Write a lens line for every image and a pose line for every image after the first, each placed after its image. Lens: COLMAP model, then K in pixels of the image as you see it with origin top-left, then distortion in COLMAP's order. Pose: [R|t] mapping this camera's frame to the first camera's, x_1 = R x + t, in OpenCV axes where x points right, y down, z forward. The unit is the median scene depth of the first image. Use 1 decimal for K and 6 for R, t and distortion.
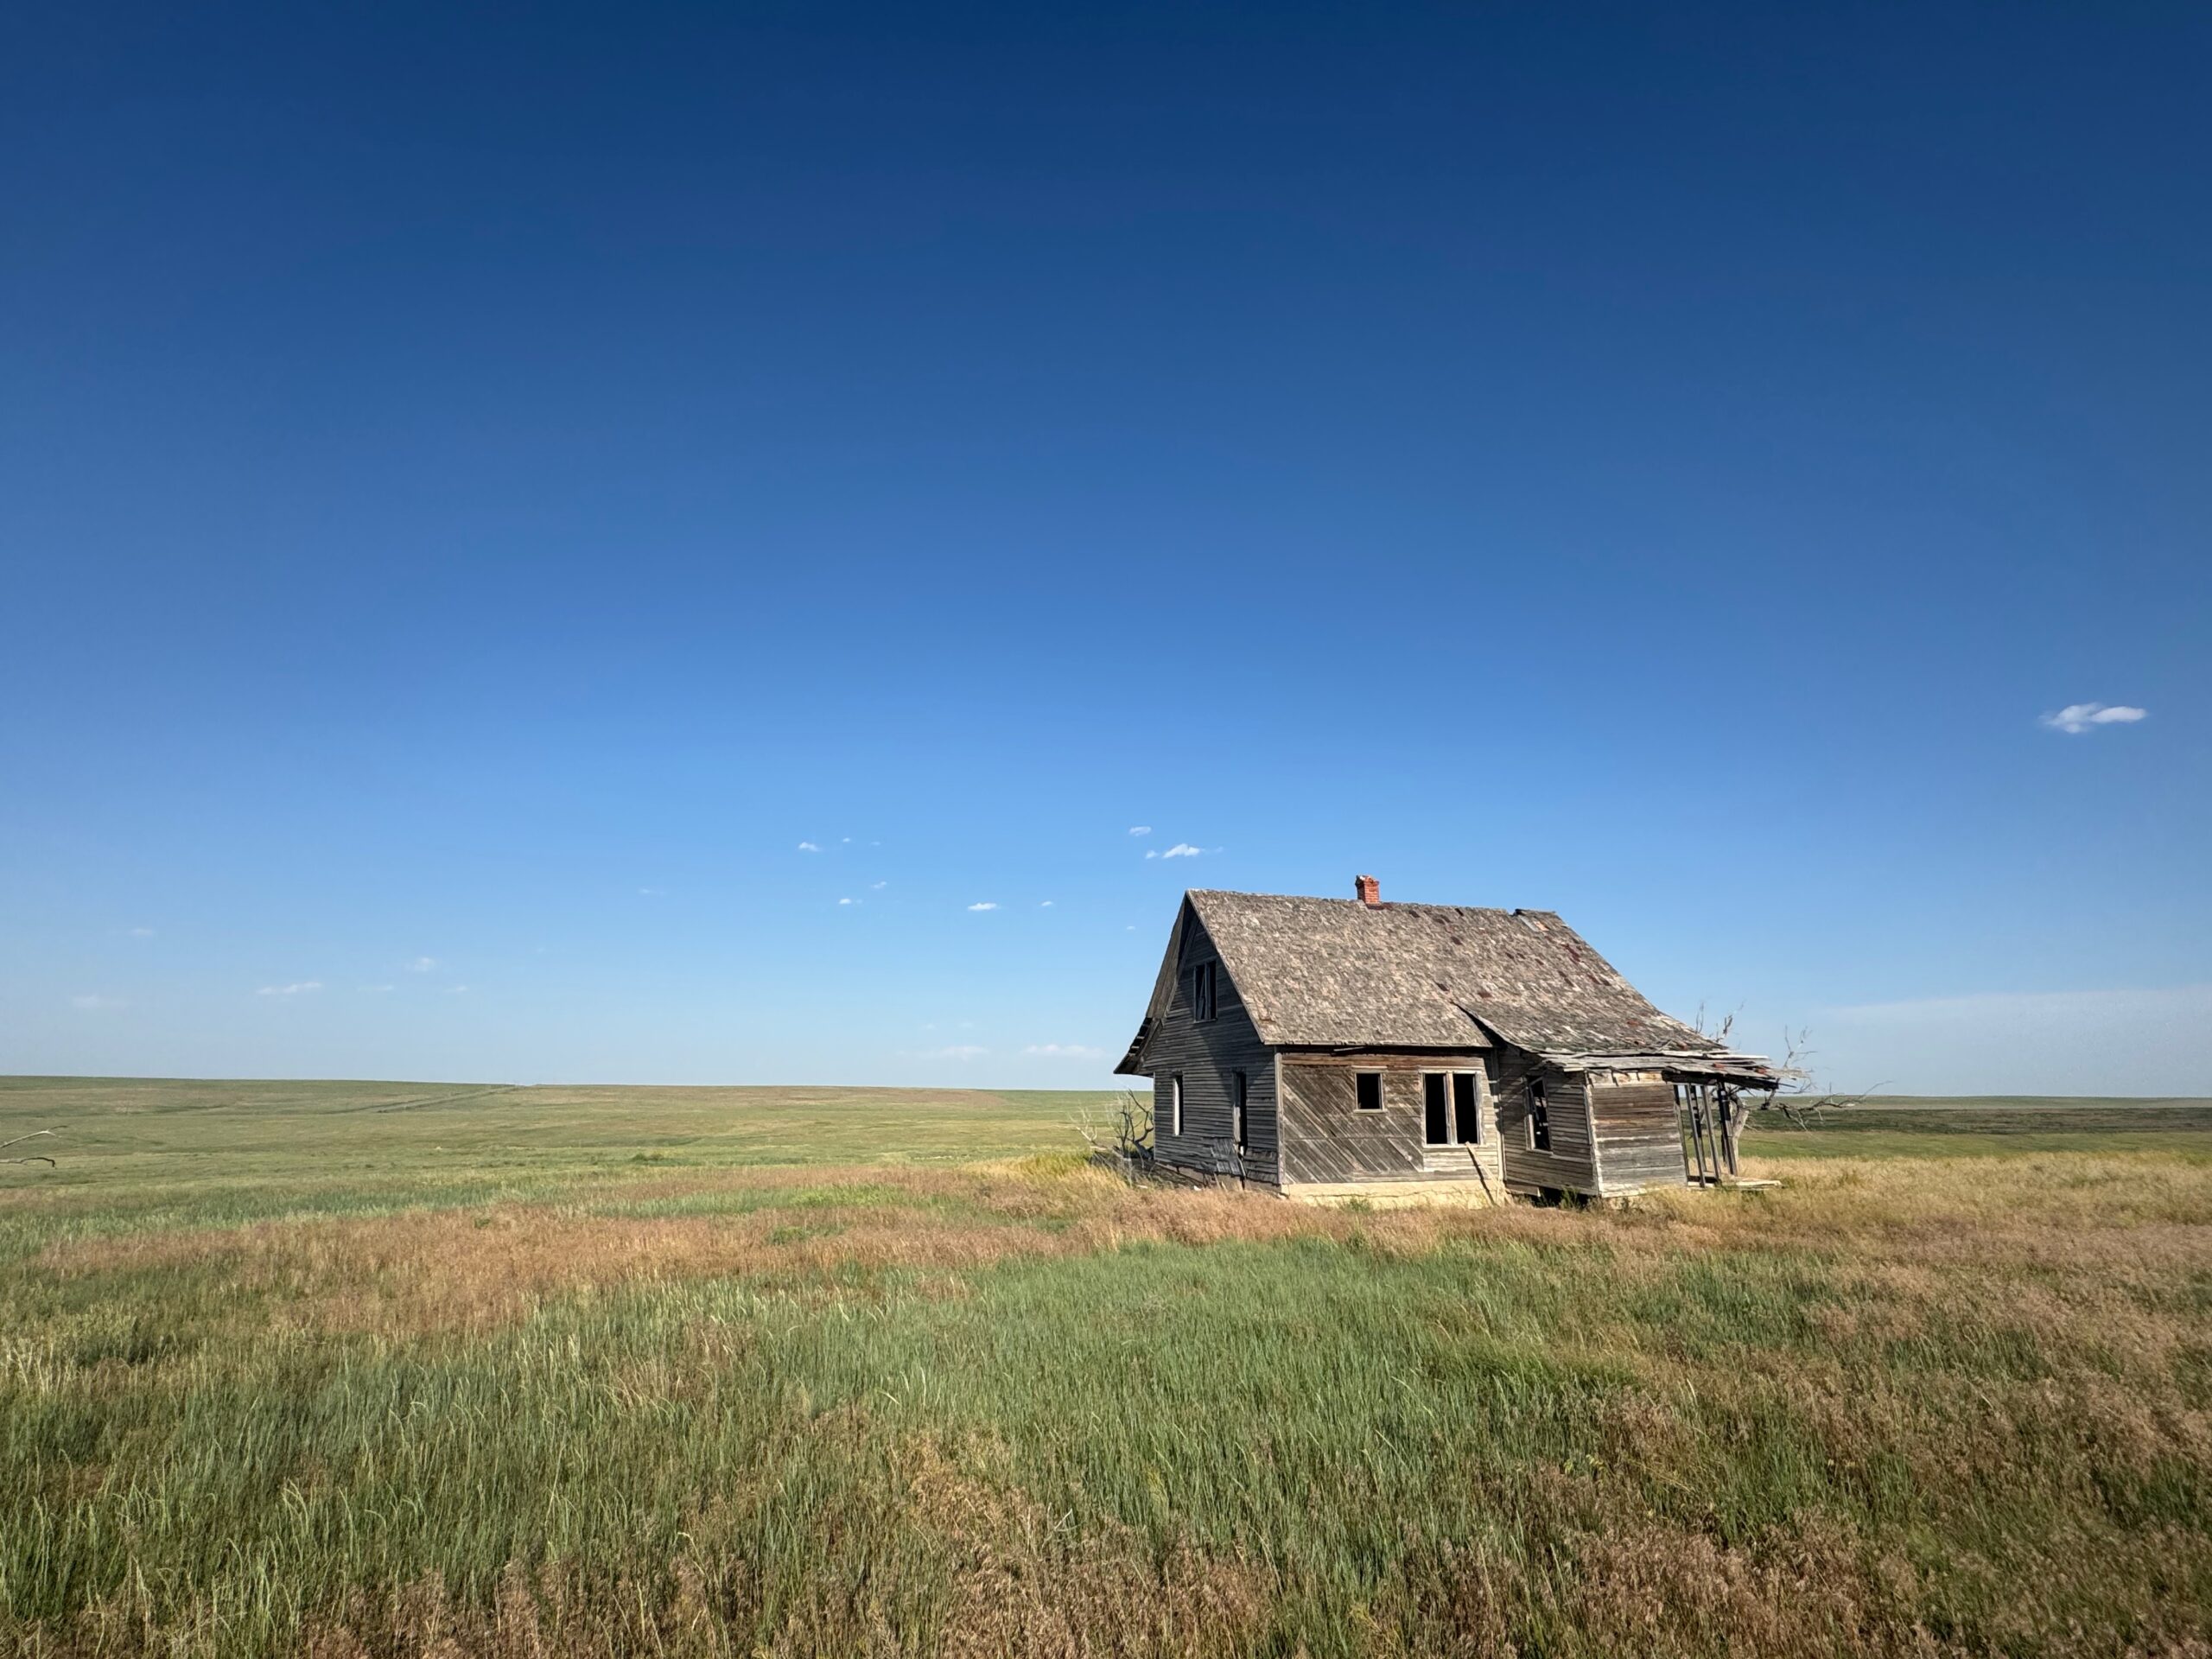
lens RADIAL K [[1082.4, 0, 1104.1], [0, 1082.4, 829.1], [0, 0, 1]] dist [-0.002701, -0.000114]
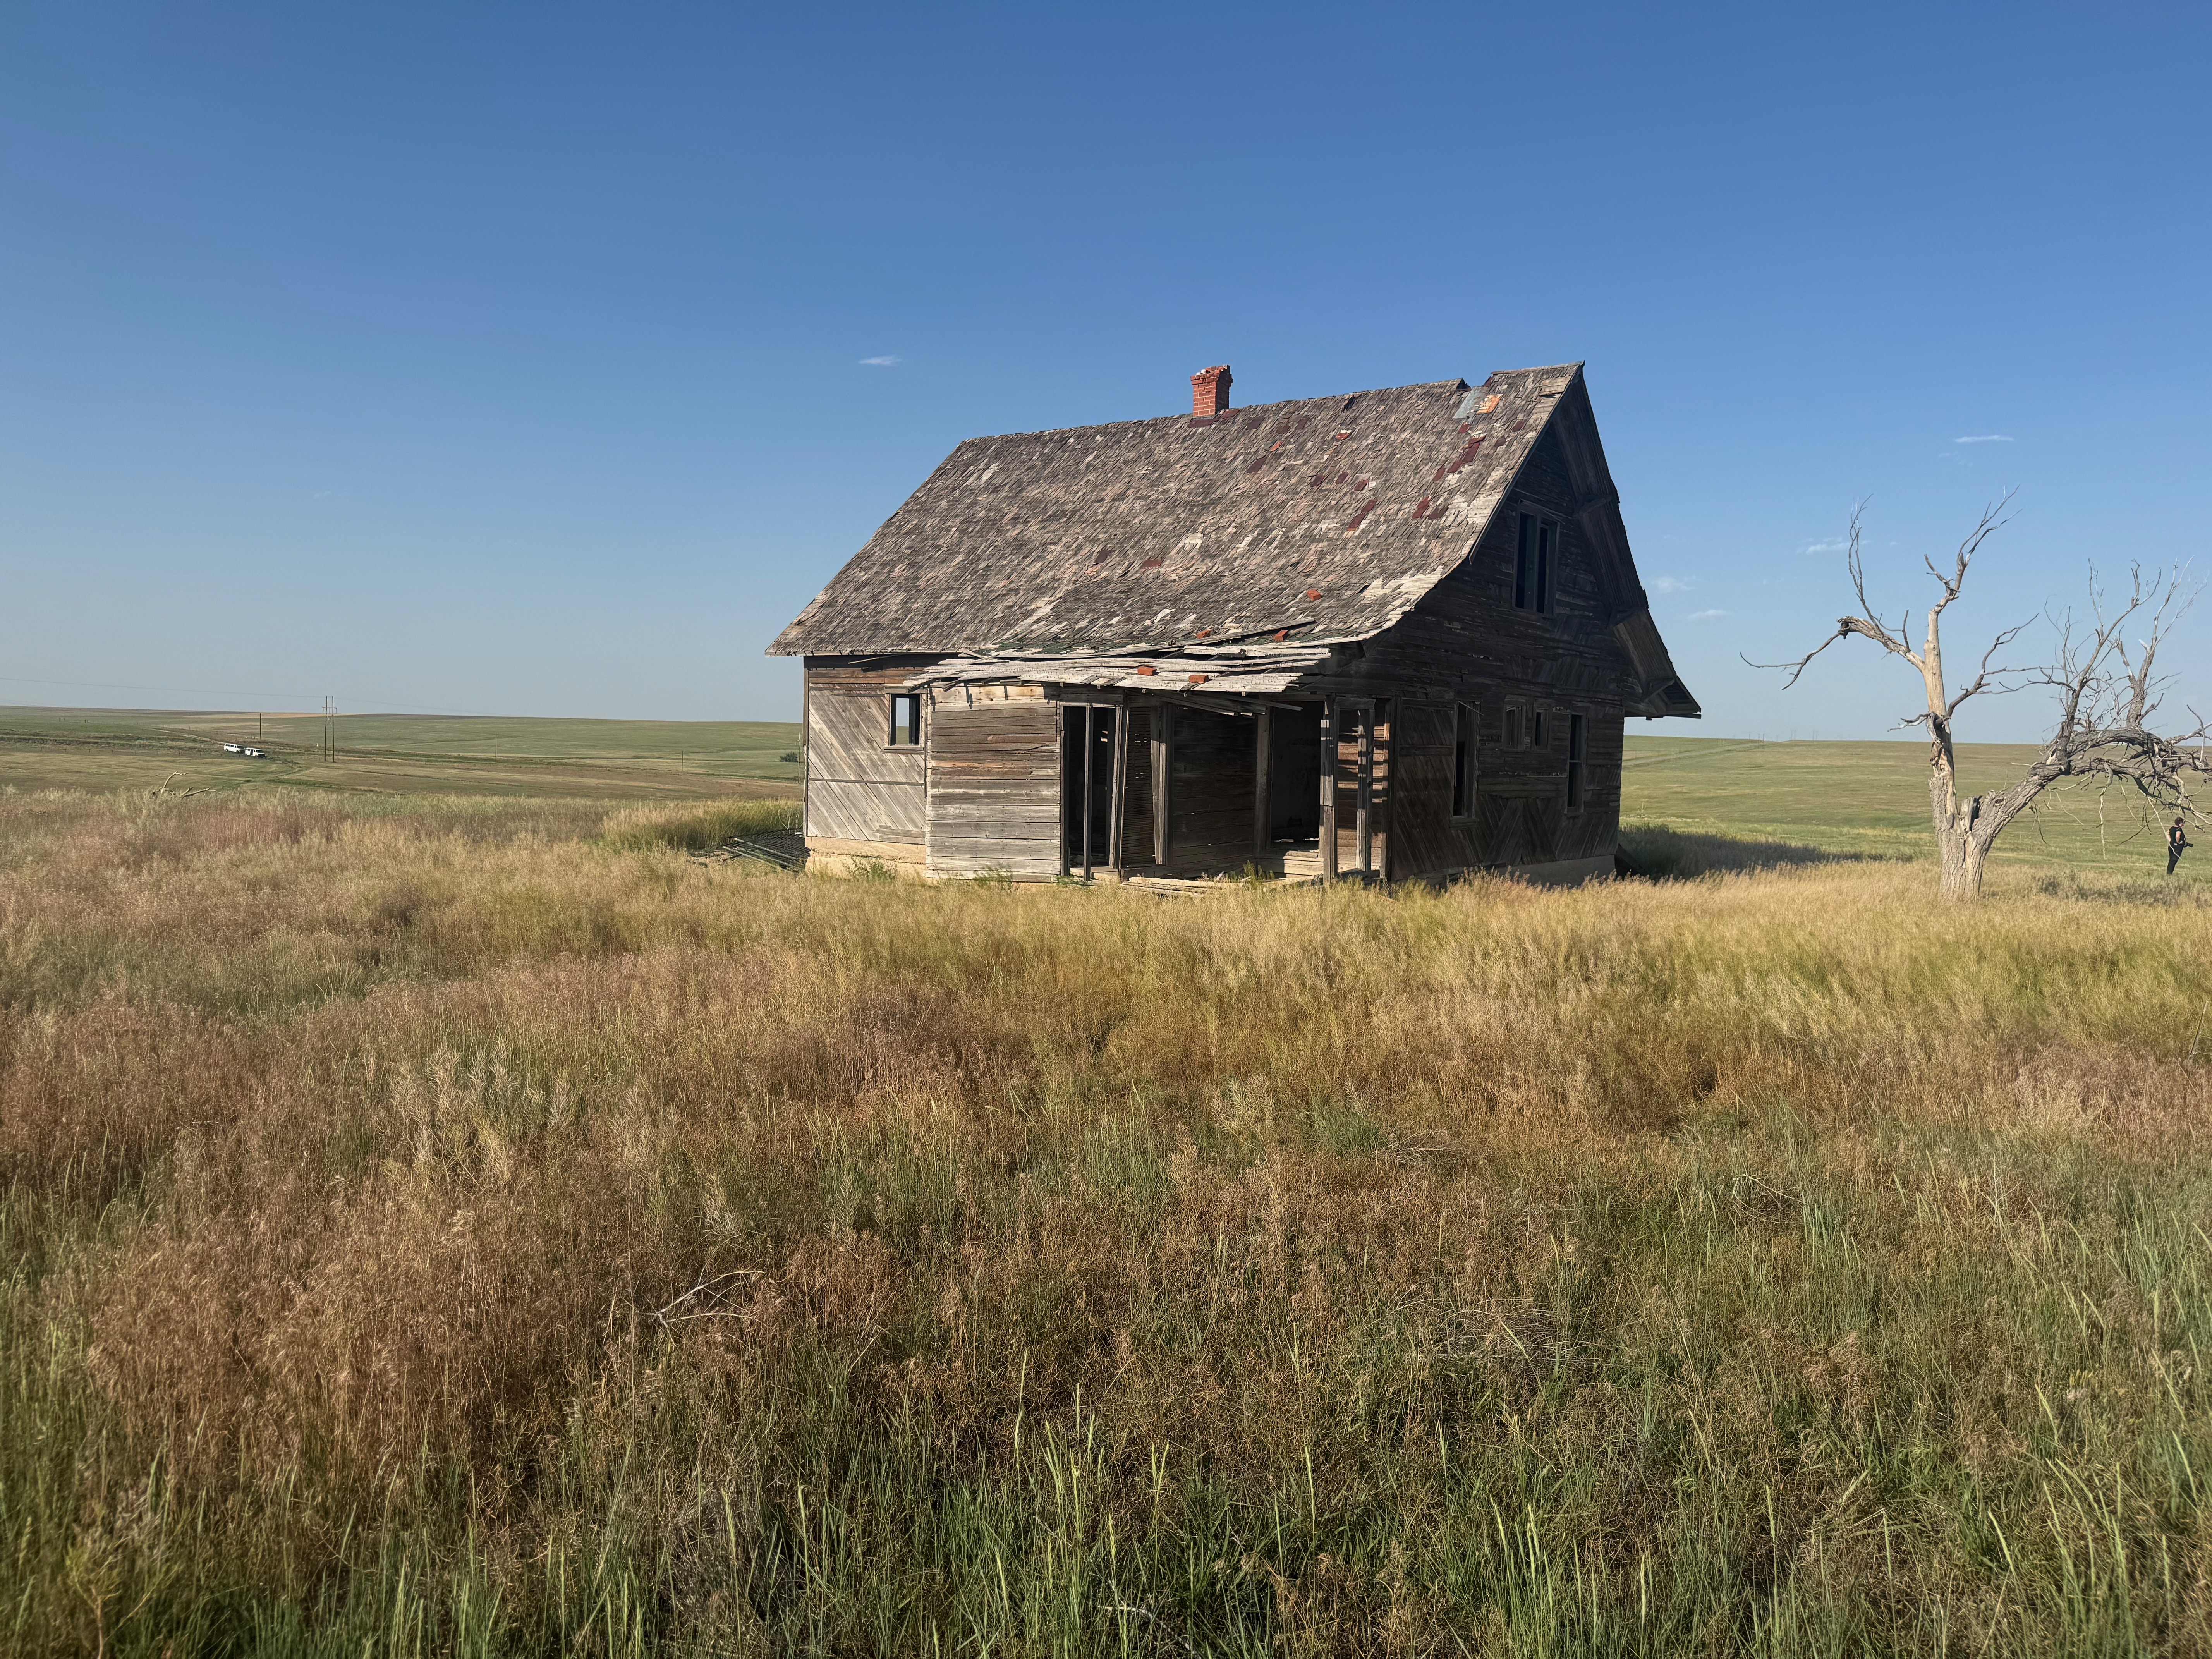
lens RADIAL K [[1561.3, 0, 1104.6], [0, 1561.3, 830.9], [0, 0, 1]] dist [-0.001297, -0.000197]
pose [[0.605526, 0.052519, -0.794091, 1.199095], [0.176039, 0.964262, 0.198011, 0.142164], [0.776111, -0.259691, 0.574640, 0.530743]]
